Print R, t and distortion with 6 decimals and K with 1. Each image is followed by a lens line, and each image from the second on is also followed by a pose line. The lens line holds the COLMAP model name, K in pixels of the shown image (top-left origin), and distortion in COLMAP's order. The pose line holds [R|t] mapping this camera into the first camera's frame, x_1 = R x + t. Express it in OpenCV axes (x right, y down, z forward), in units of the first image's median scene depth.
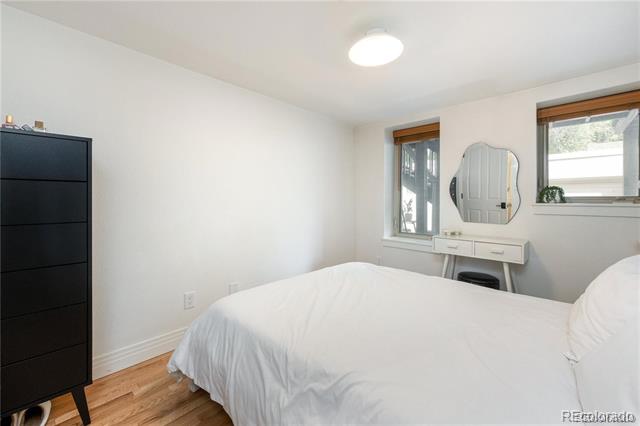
lens RADIAL K [[260.5, 0, 319.6], [0, 260.5, 199.7], [0, 0, 1]] dist [0.001748, 0.000159]
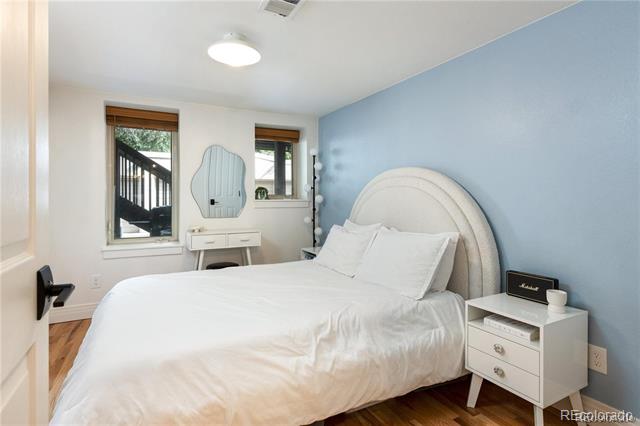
lens RADIAL K [[322.6, 0, 316.6], [0, 322.6, 202.9], [0, 0, 1]] dist [0.005863, 0.000335]
pose [[0.308672, -0.012098, 0.951092, -0.615805], [-0.002048, 0.999908, 0.013384, 0.008343], [-0.951166, -0.006079, 0.308619, 0.206051]]
